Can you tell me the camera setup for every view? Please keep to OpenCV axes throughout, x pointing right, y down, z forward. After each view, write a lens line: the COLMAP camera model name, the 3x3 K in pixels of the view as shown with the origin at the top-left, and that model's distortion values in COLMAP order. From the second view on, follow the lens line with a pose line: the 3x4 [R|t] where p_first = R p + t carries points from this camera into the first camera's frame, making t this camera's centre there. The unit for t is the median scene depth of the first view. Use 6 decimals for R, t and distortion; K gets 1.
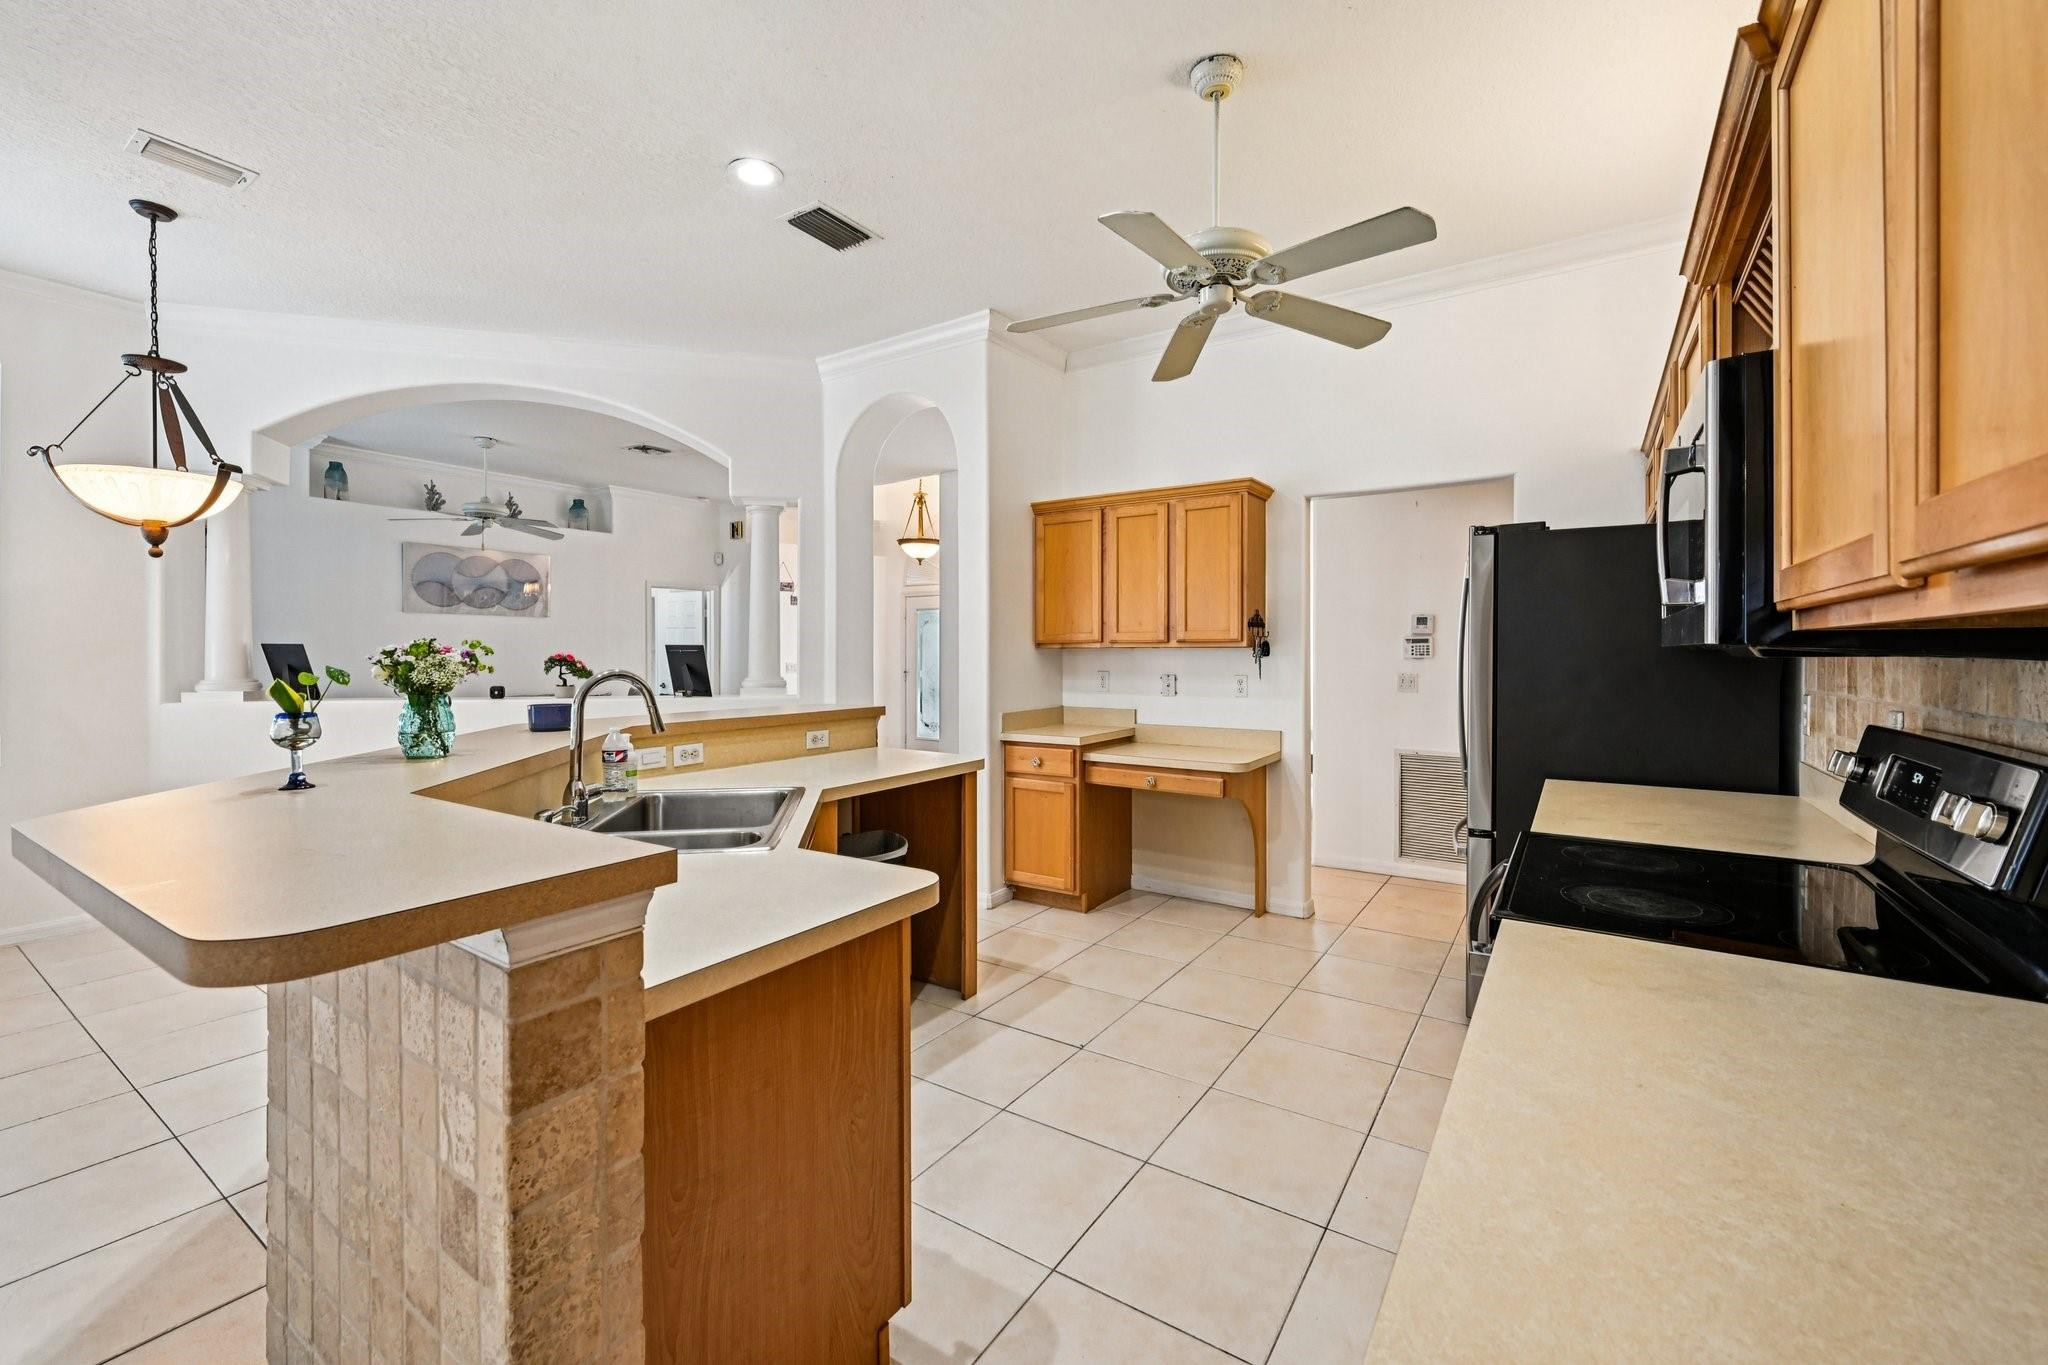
lens RADIAL K [[824.5, 0, 1025.8], [0, 824.5, 672.1], [0, 0, 1]] dist [0.002116, 0.000119]
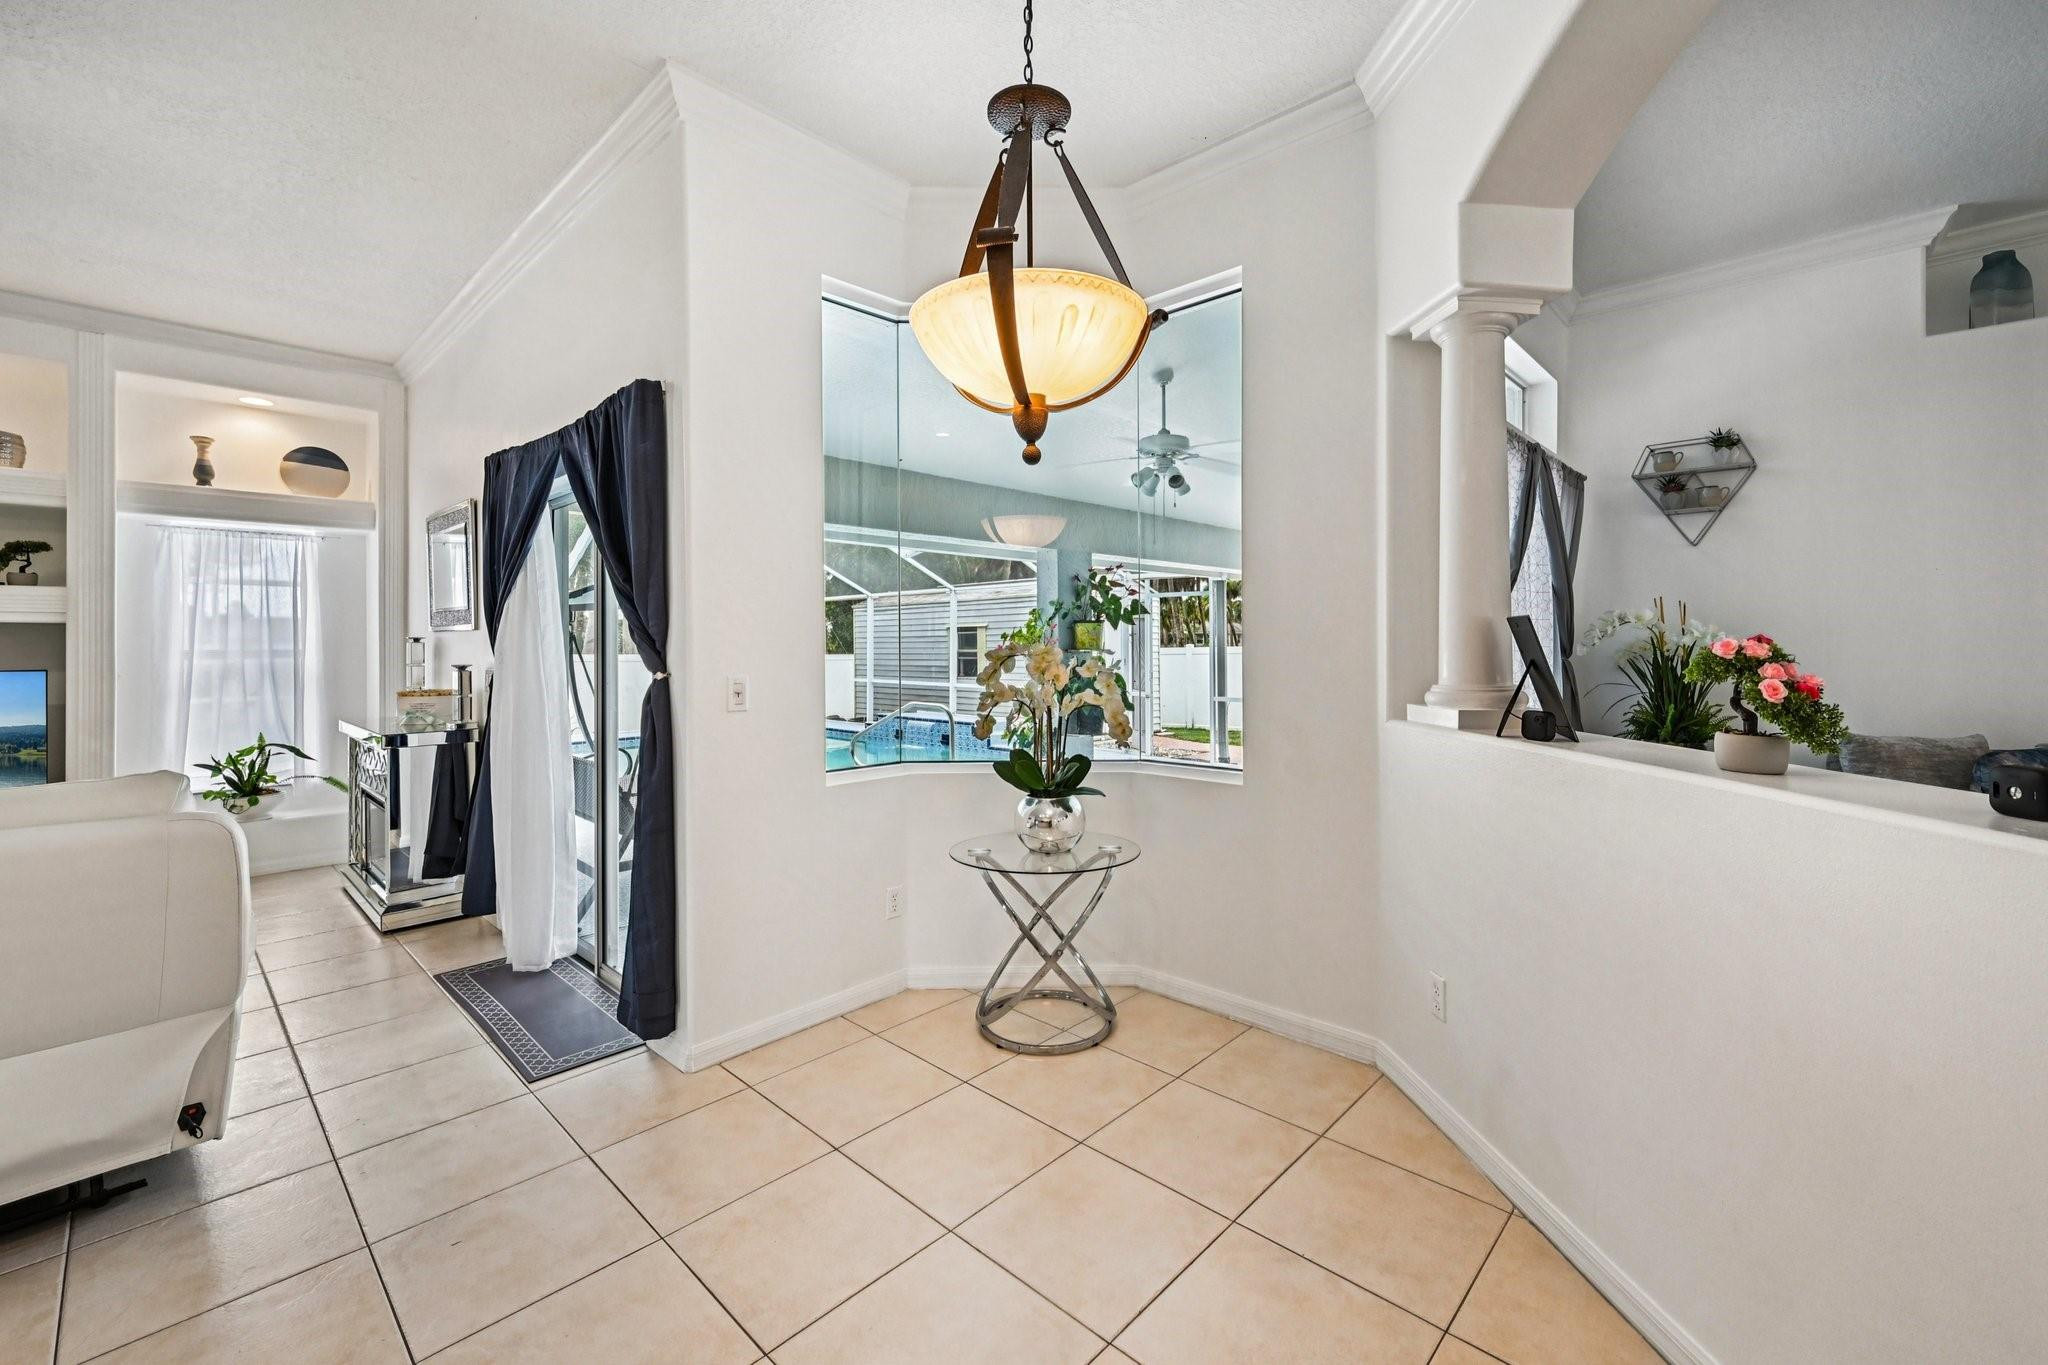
lens RADIAL K [[843.6, 0, 1034.5], [0, 843.6, 641.7], [0, 0, 1]] dist [-0.001434, -0.000116]
pose [[-0.167759, 0.001050, -0.985827, -0.383075], [-0.014786, 0.999884, 0.003581, -0.017418], [0.985717, 0.015177, -0.167724, 0.838792]]
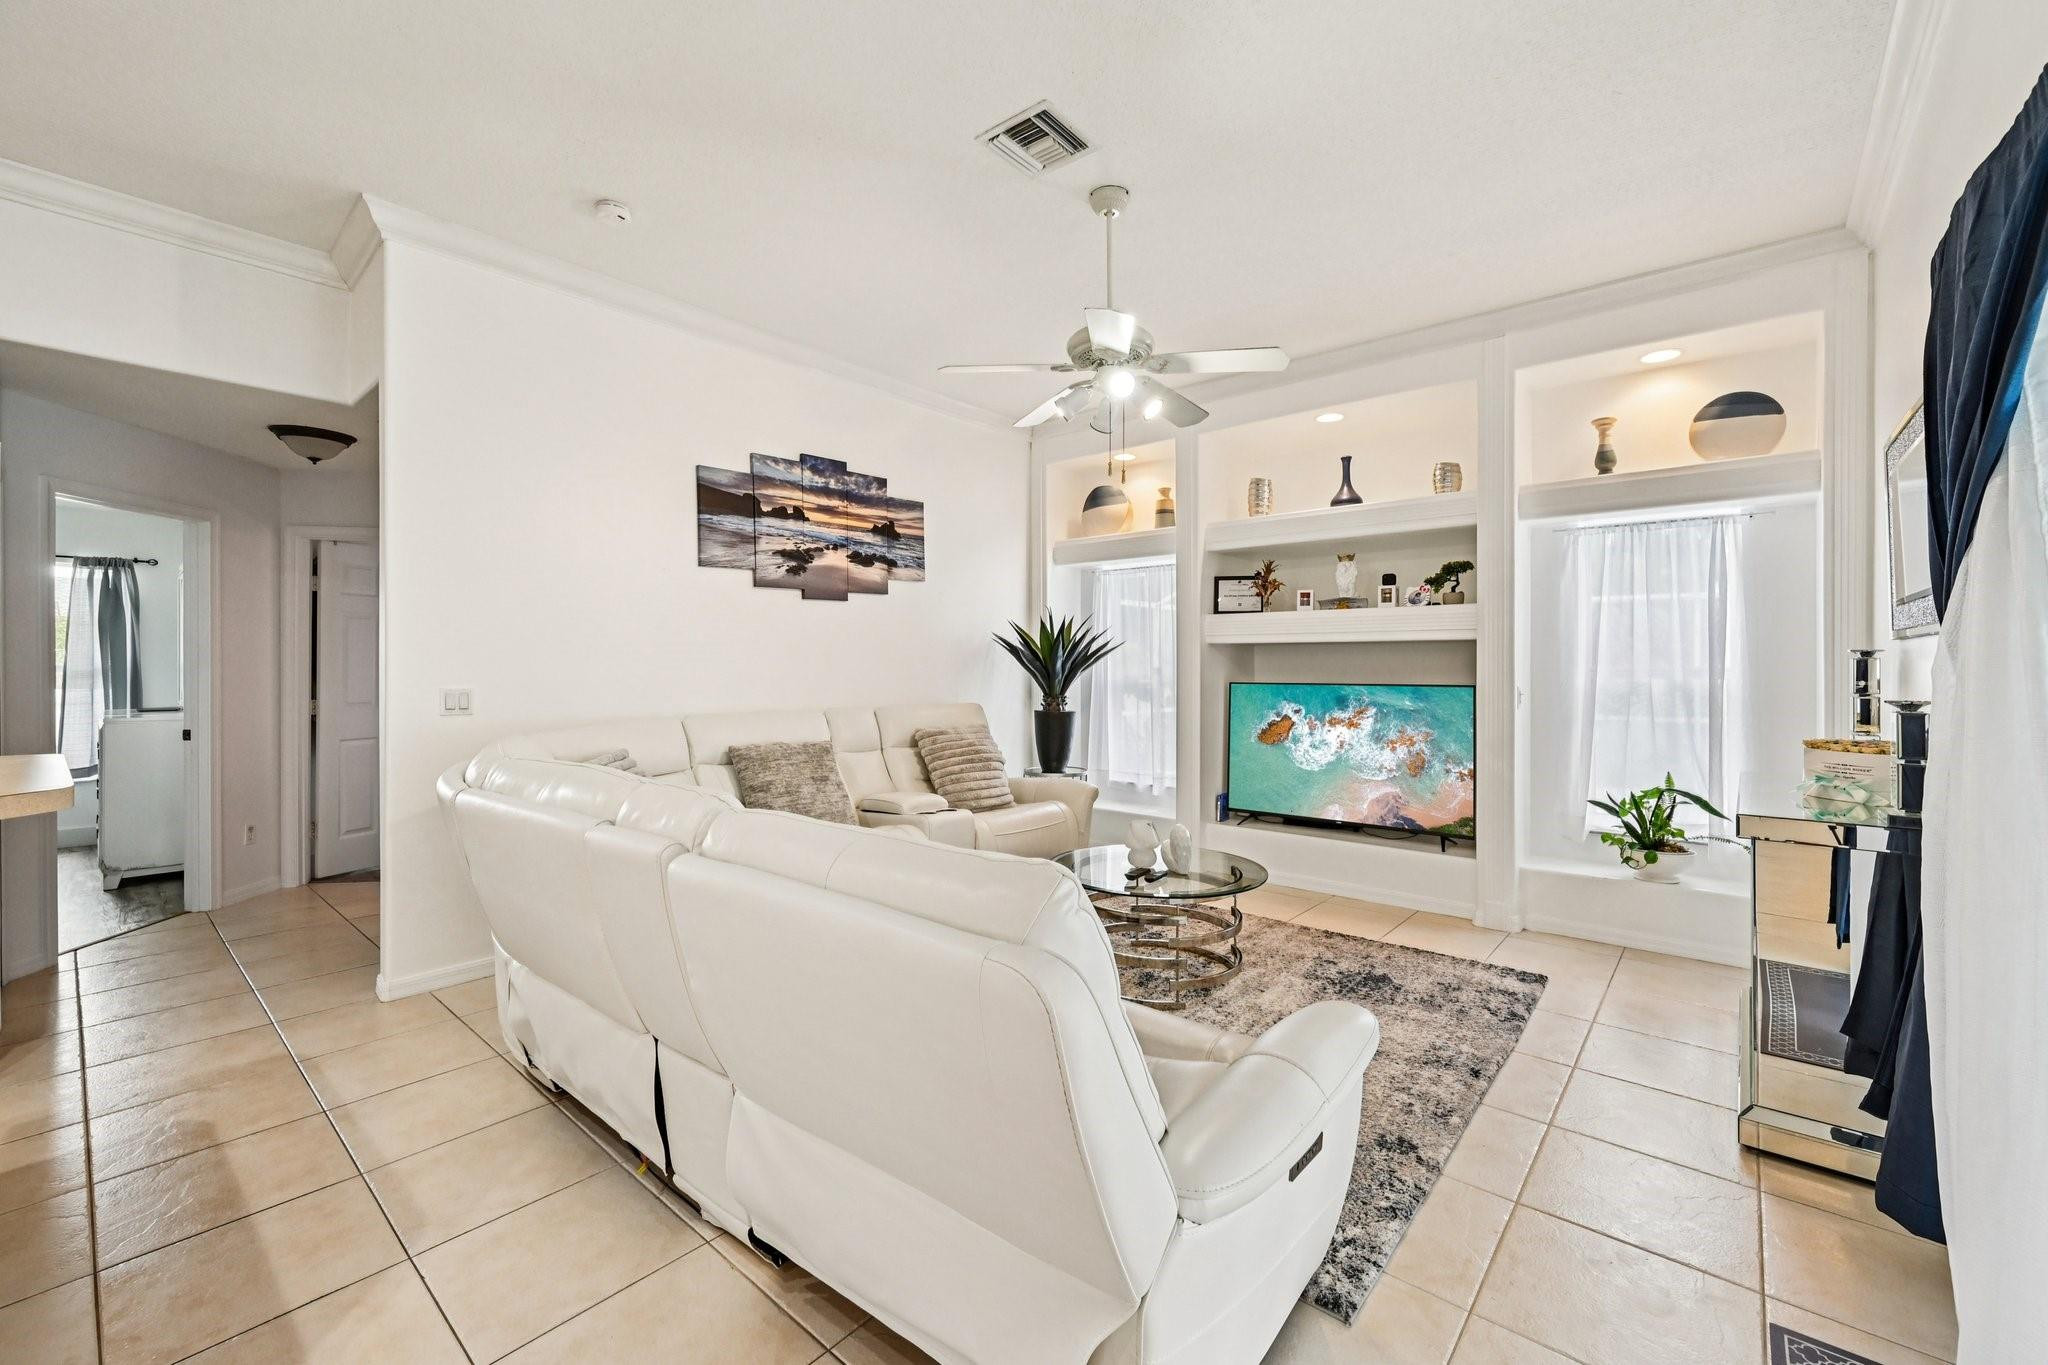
lens RADIAL K [[832.6, 0, 1027.0], [0, 832.6, 664.0], [0, 0, 1]] dist [-0.000159, 0.000384]
pose [[-0.992718, -0.000815, 0.120459, -0.776699], [0.001623, 0.999796, 0.020140, -0.010379], [-0.120451, 0.020189, -0.992514, 0.573270]]
